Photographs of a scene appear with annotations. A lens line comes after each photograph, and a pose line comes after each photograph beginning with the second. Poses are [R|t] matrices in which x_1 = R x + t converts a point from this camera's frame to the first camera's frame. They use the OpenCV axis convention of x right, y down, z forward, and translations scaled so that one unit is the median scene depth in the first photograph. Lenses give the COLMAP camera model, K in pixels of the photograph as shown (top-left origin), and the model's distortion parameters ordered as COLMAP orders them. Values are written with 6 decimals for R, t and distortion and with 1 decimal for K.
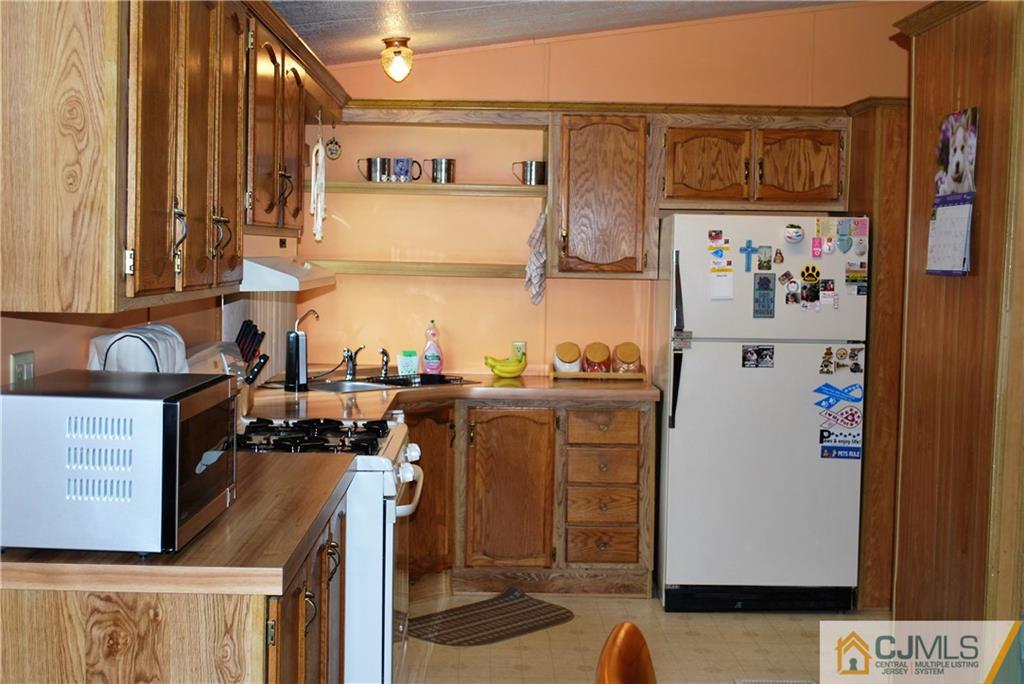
lens RADIAL K [[1322.3, 0, 512.0], [0, 1322.3, 342.0], [0, 0, 1]] dist [-0.029012, 0.012391]
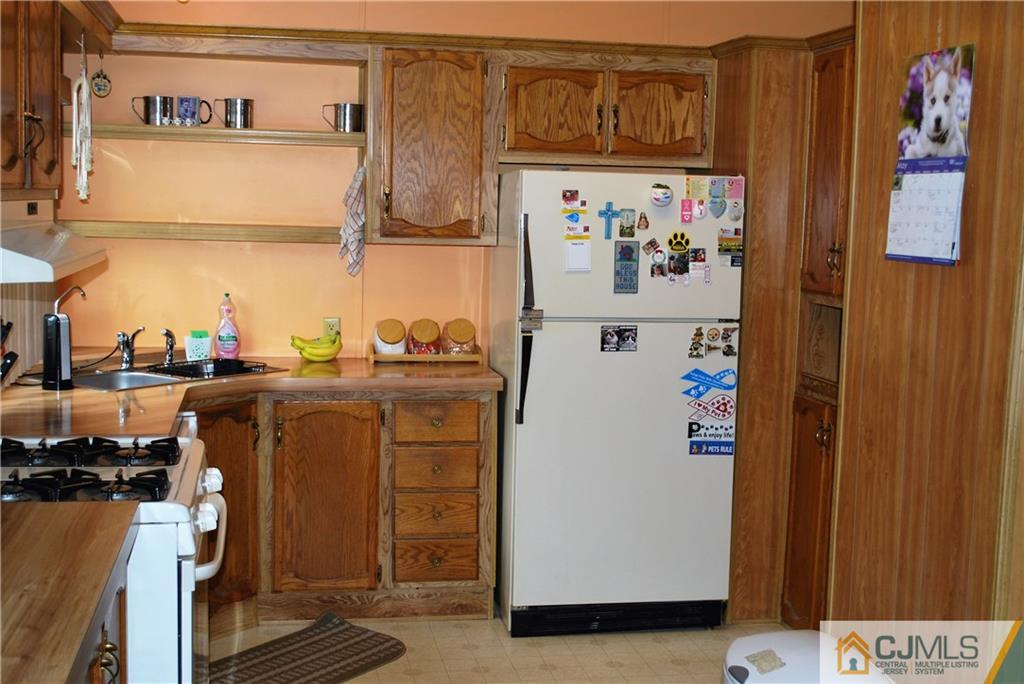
lens RADIAL K [[1322.3, 0, 512.0], [0, 1322.3, 342.0], [0, 0, 1]] dist [-0.029012, 0.012391]
pose [[0.986491, -0.010027, 0.163507, -0.020982], [0.003077, 0.999083, 0.042702, -0.022480], [-0.163785, -0.041622, 0.985618, 0.160924]]
